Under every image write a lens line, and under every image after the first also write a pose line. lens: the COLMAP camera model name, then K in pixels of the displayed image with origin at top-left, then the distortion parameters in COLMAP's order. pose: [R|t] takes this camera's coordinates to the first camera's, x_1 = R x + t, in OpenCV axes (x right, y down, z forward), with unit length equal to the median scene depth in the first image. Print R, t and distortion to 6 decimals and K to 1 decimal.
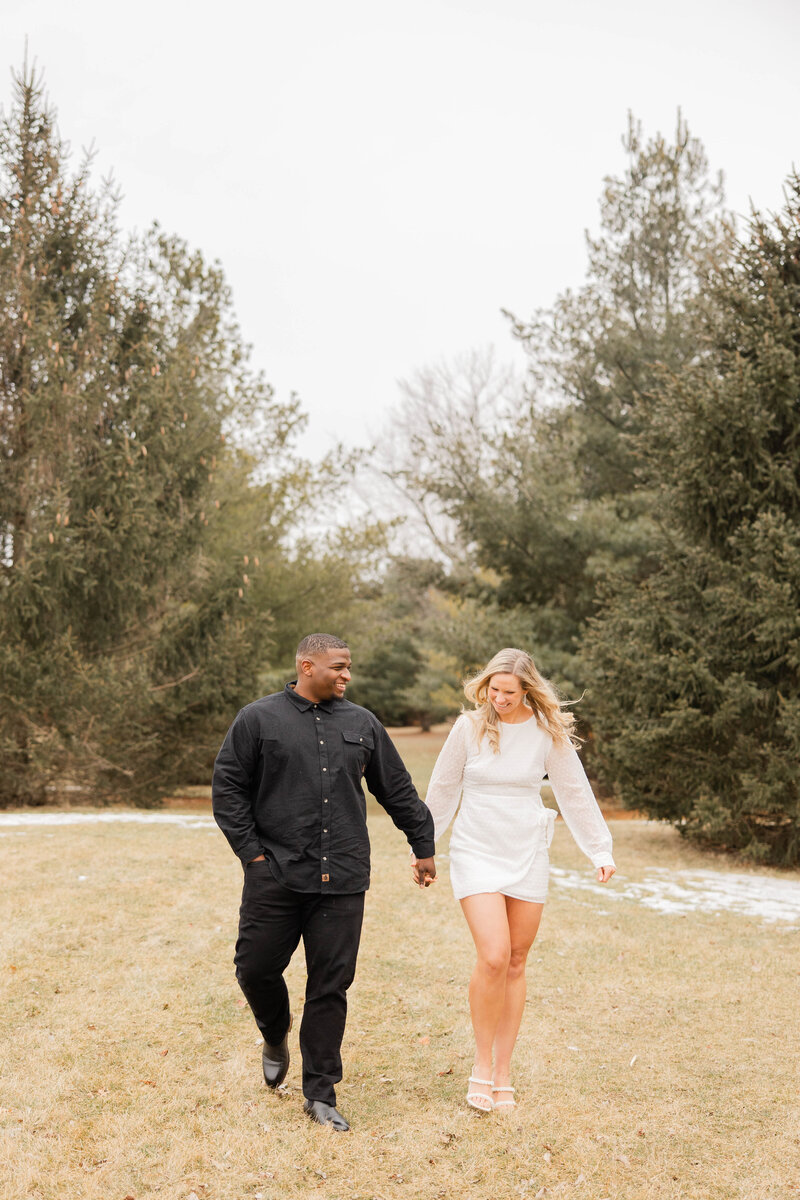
lens RADIAL K [[1893.6, 0, 396.1], [0, 1893.6, 578.3], [0, 0, 1]] dist [0.029058, 0.028115]
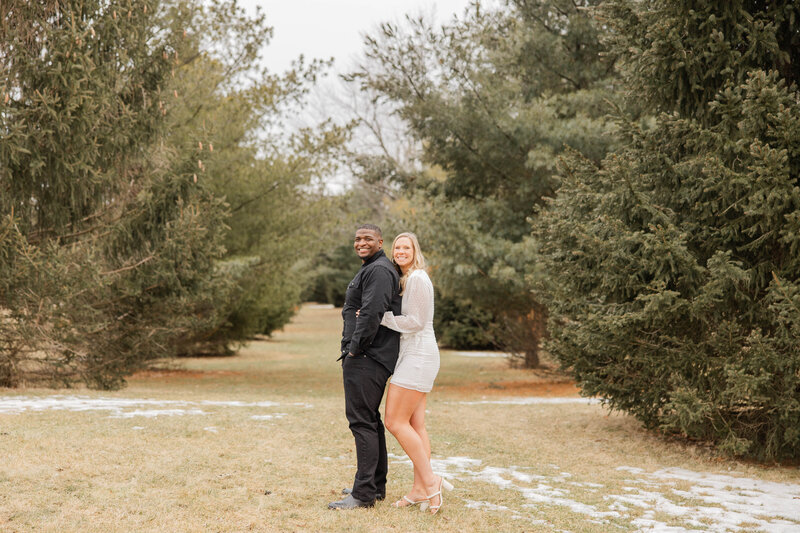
lens RADIAL K [[1152.0, 0, 400.0], [0, 1152.0, 266.5], [0, 0, 1]] dist [0.017972, 0.021608]
pose [[0.999602, 0.002098, 0.028117, 0.010692], [-0.003343, 0.999013, 0.044300, 0.026865], [-0.027997, -0.044377, 0.998623, 0.367831]]
